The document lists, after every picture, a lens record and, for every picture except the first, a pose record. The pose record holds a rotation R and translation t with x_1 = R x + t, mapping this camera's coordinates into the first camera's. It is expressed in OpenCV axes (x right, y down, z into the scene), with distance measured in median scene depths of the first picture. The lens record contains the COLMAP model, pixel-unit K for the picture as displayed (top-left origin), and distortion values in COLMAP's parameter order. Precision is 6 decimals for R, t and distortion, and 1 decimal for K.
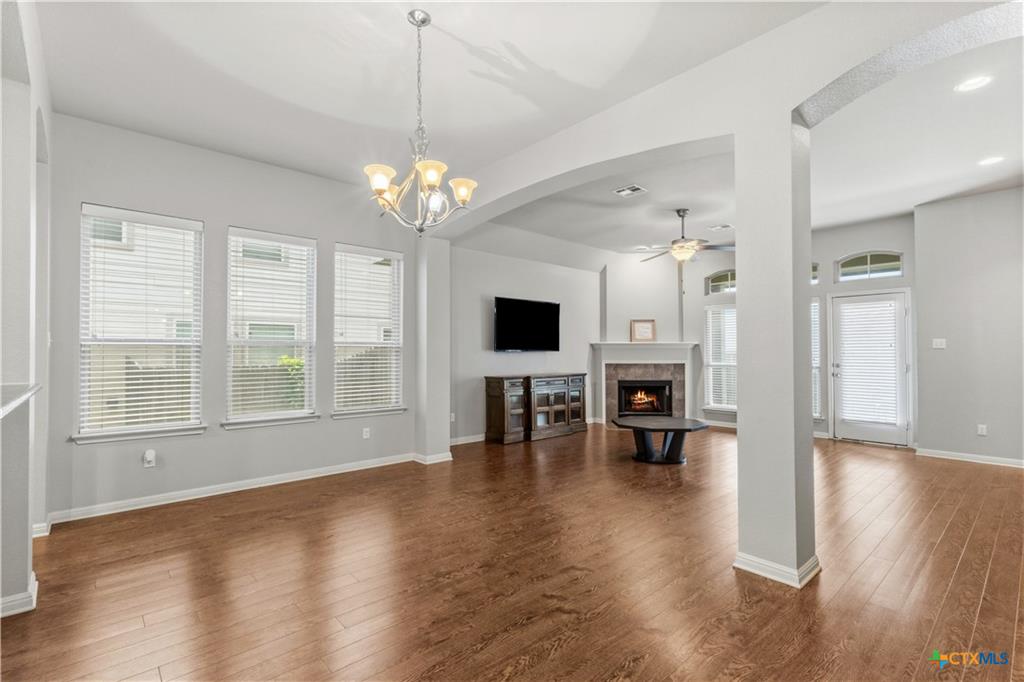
lens RADIAL K [[474.5, 0, 512.0], [0, 474.5, 341.0], [0, 0, 1]] dist [0.015676, 0.000175]
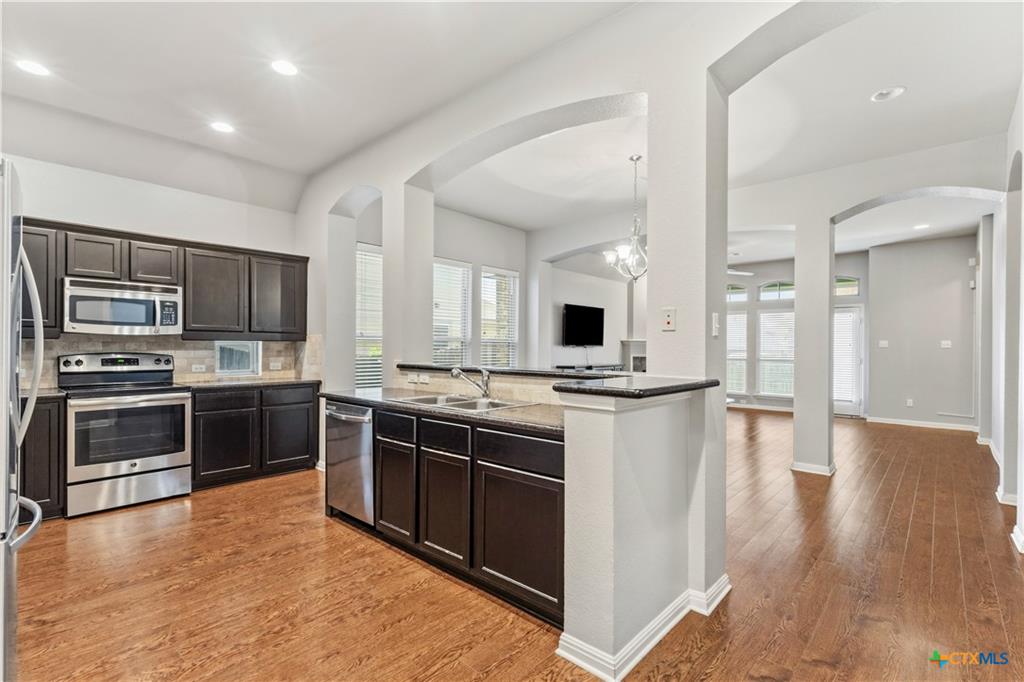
lens RADIAL K [[479.0, 0, 512.0], [0, 479.0, 341.0], [0, 0, 1]] dist [-0.000877, -0.000249]
pose [[0.994409, 0.011182, 0.105003, -0.320099], [-0.012627, 0.999834, 0.013108, -0.007876], [-0.104839, -0.014361, 0.994386, -0.269721]]
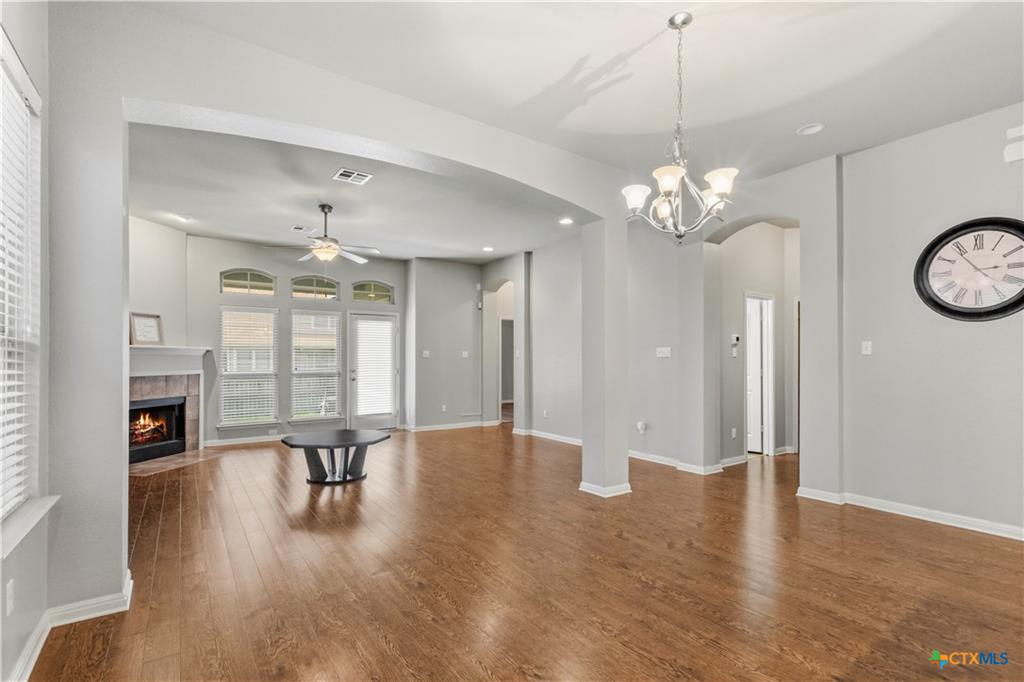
lens RADIAL K [[477.5, 0, 509.8], [0, 477.5, 358.4], [0, 0, 1]] dist [-0.001404, -0.000013]
pose [[0.121767, 0.006100, 0.992540, -0.473358], [-0.023904, 0.999709, -0.003212, 0.013961], [-0.992271, -0.023335, 0.121878, 0.479777]]
